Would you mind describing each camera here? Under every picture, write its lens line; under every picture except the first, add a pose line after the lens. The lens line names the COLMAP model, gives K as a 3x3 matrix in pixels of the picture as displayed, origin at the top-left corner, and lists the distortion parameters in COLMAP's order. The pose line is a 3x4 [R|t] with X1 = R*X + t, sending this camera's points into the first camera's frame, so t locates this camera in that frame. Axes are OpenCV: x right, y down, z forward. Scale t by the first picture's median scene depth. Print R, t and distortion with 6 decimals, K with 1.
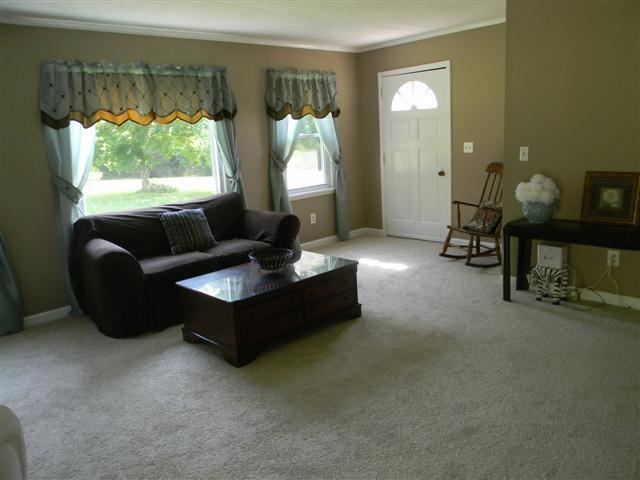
lens RADIAL K [[507.5, 0, 324.1], [0, 507.5, 240.5], [0, 0, 1]] dist [-0.005439, -0.011486]
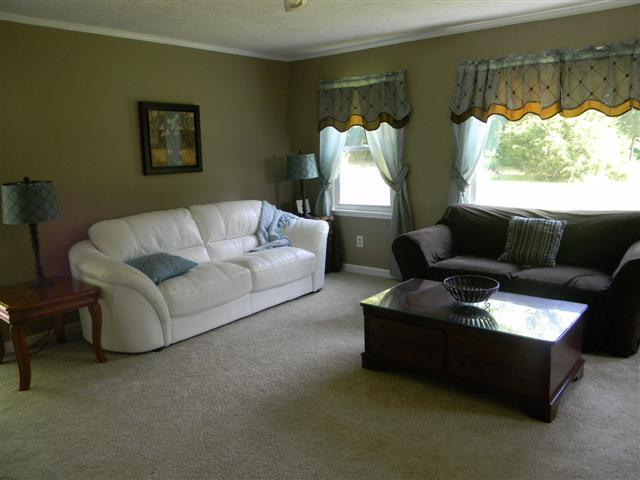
lens RADIAL K [[507.5, 0, 324.1], [0, 507.5, 238.1], [0, 0, 1]] dist [-0.005439, -0.011486]
pose [[0.151501, 0.236827, -0.959667, 0.536092], [-0.187707, 0.960100, 0.207301, -0.144431], [0.970471, 0.148730, 0.189910, 0.502044]]
